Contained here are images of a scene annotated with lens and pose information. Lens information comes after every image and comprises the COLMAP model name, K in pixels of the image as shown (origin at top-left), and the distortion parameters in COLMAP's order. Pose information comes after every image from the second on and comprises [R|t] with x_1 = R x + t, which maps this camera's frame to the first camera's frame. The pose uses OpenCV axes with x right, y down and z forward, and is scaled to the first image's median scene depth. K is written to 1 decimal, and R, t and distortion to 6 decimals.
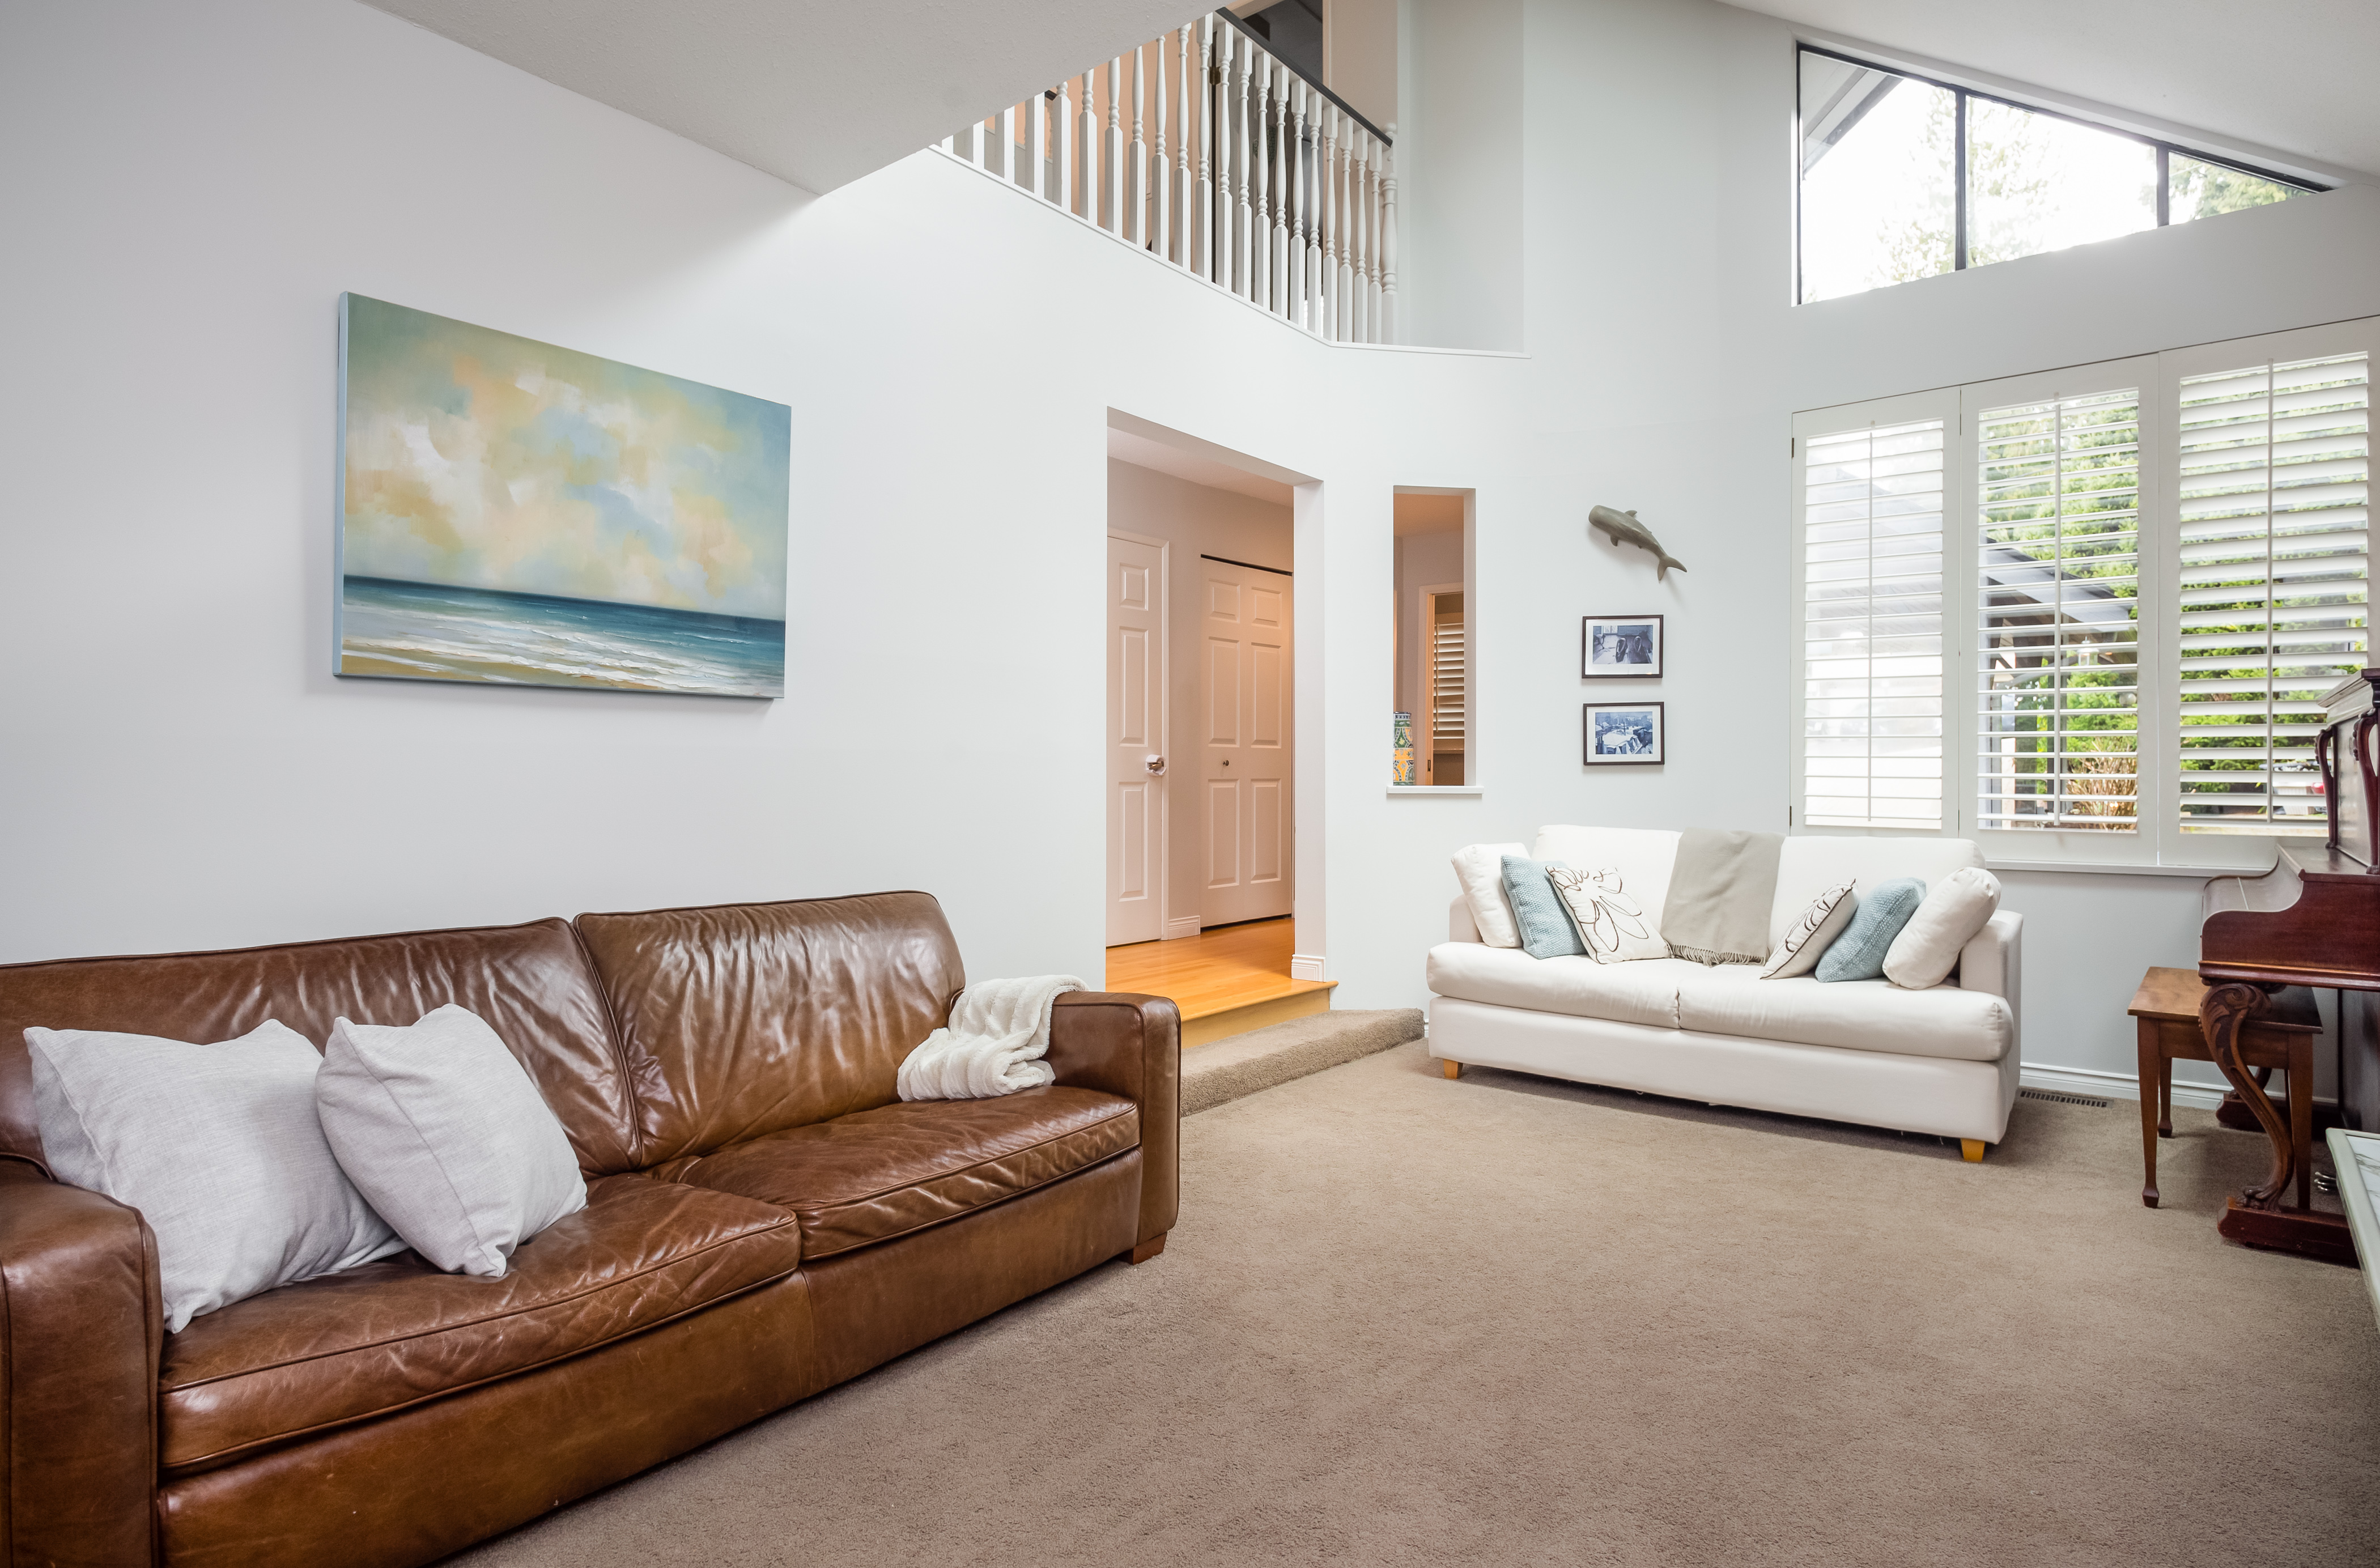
lens RADIAL K [[1265.3, 0, 1165.1], [0, 1265.3, 759.1], [0, 0, 1]] dist [-0.001560, -0.000067]
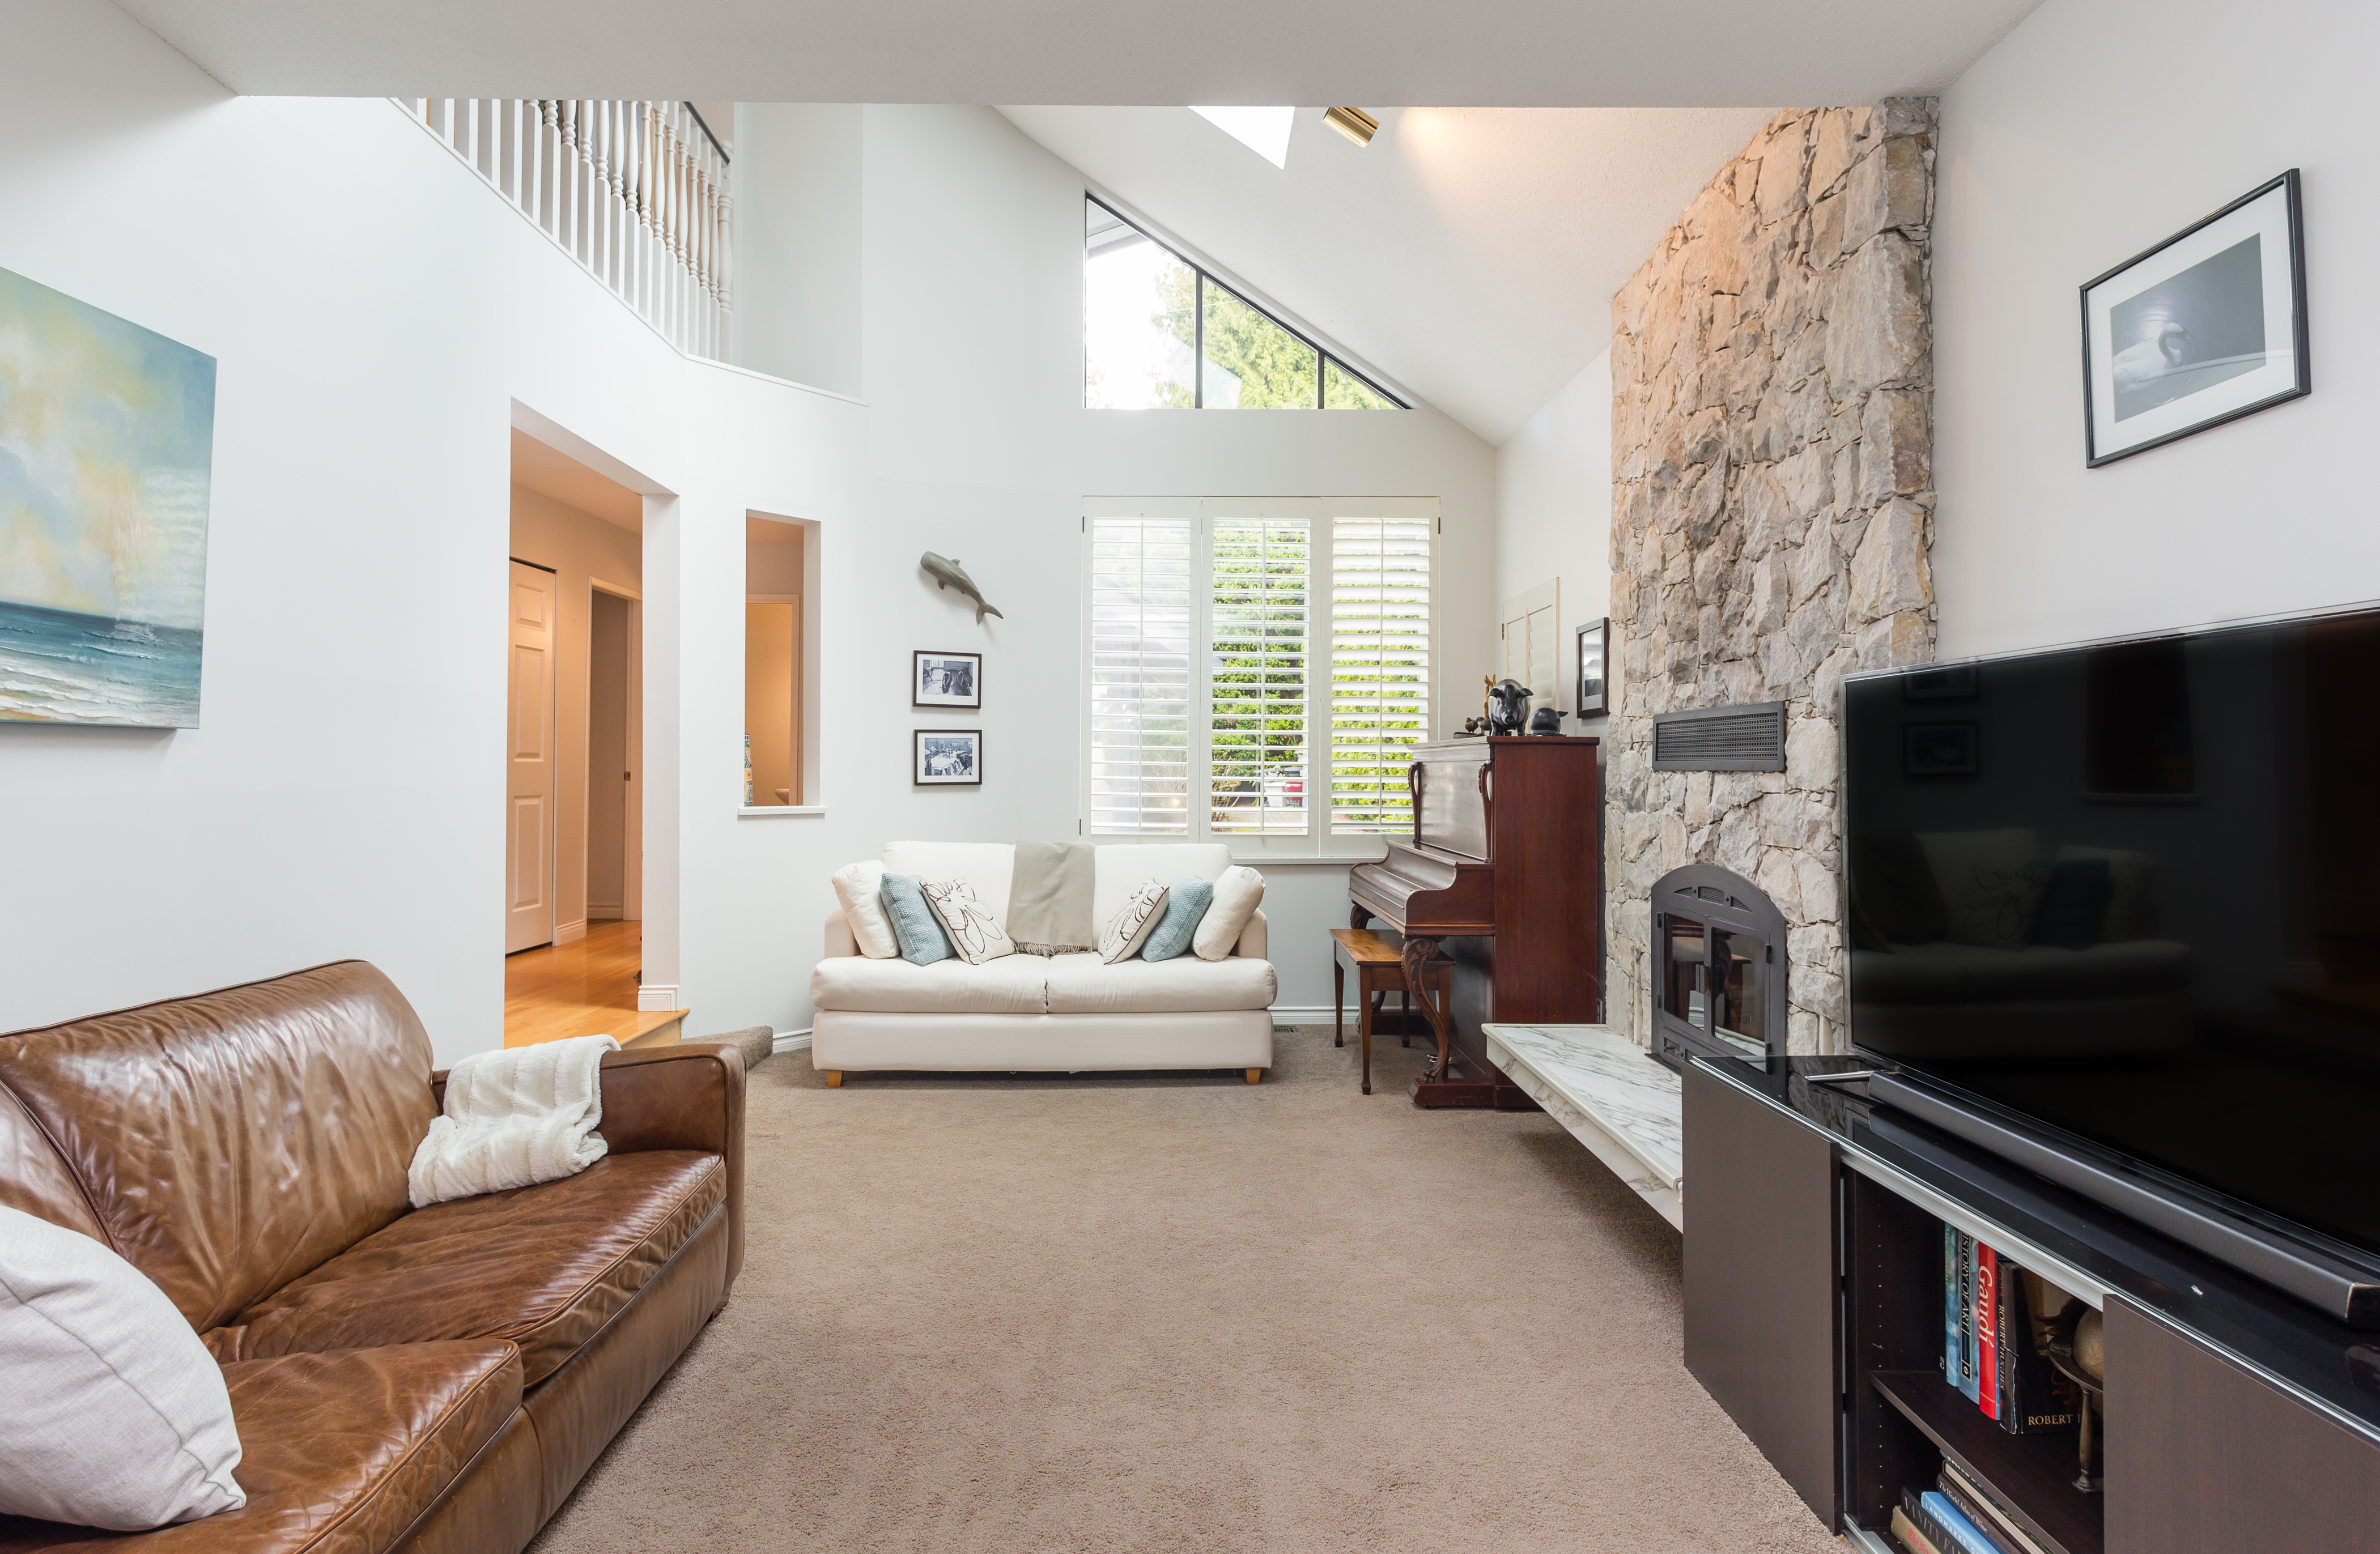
lens RADIAL K [[1268.7, 0, 1169.7], [0, 1268.7, 751.5], [0, 0, 1]] dist [0.002537, -0.000852]
pose [[0.768223, 0.008984, 0.640119, -0.242698], [-0.007890, 0.999958, -0.004565, -0.025187], [-0.640134, -0.001544, 0.768262, 0.010251]]
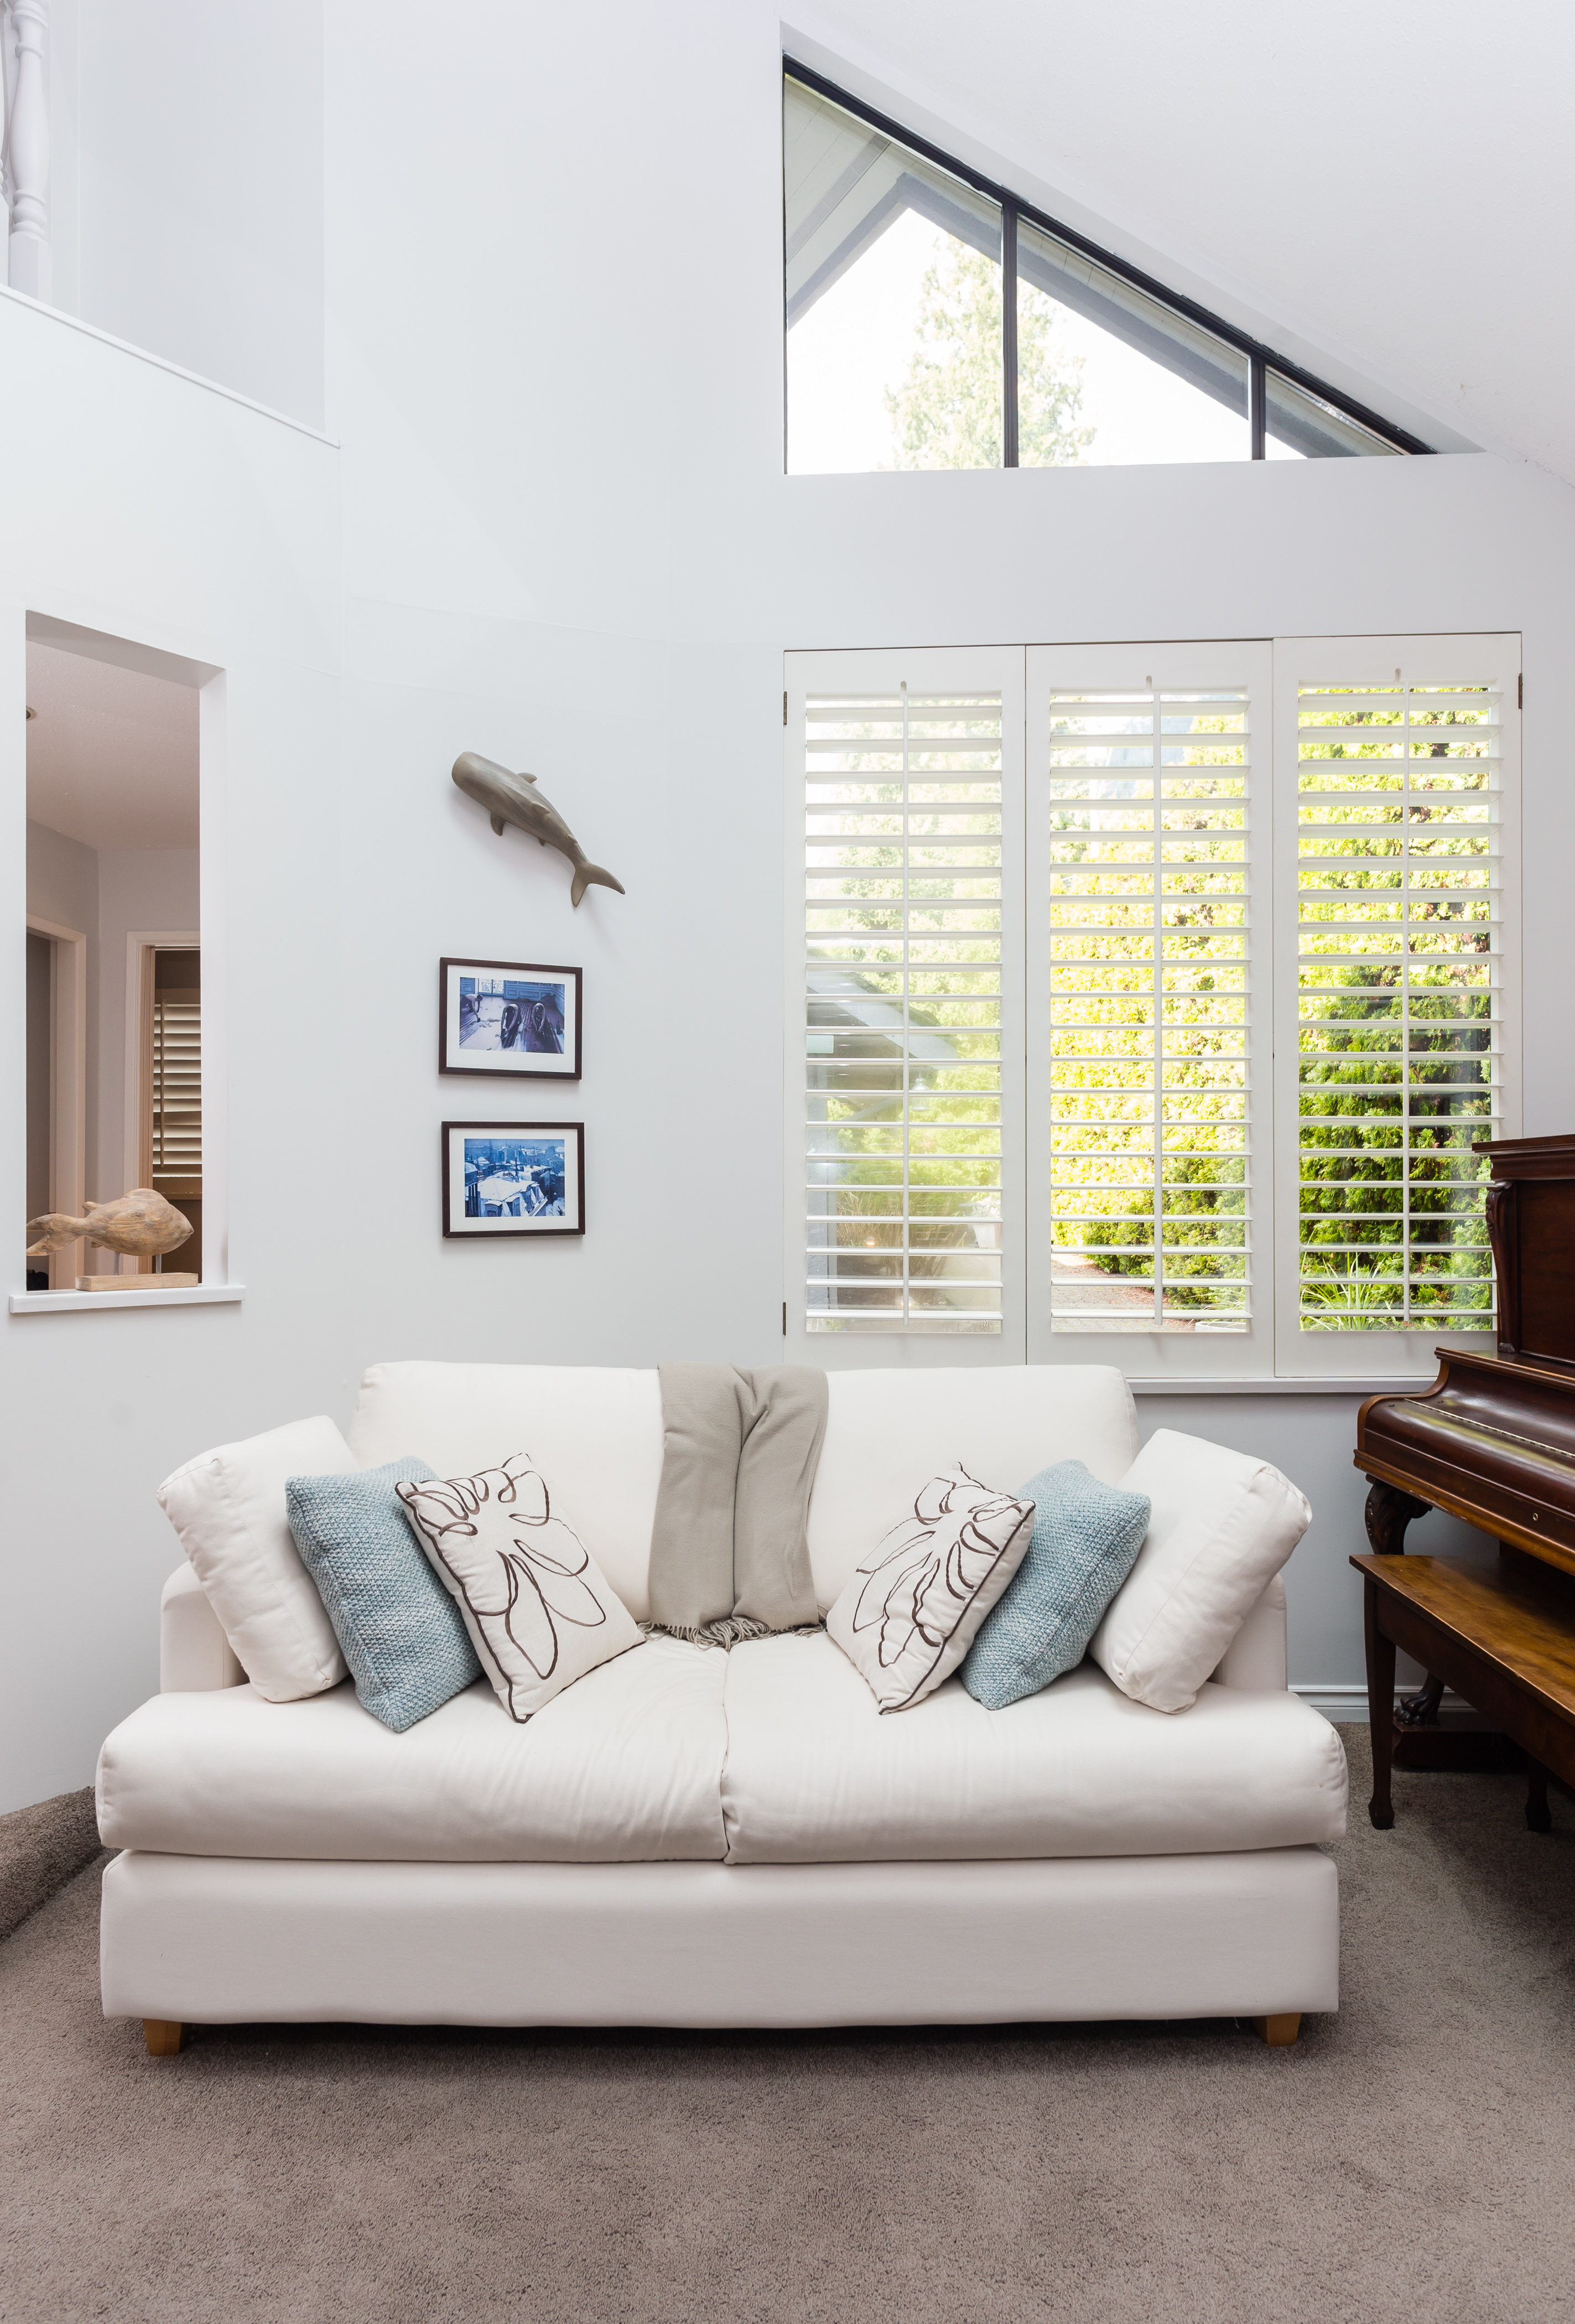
lens RADIAL K [[1267.8, 0, 782.9], [0, 1267.8, 1196.8], [0, 0, 1]] dist [-0.001489, 0.000211]
pose [[0.793806, -0.003298, 0.608163, 0.141874], [0.000069, 0.999986, 0.005333, -0.017815], [-0.608171, -0.004191, 0.793795, 0.578511]]
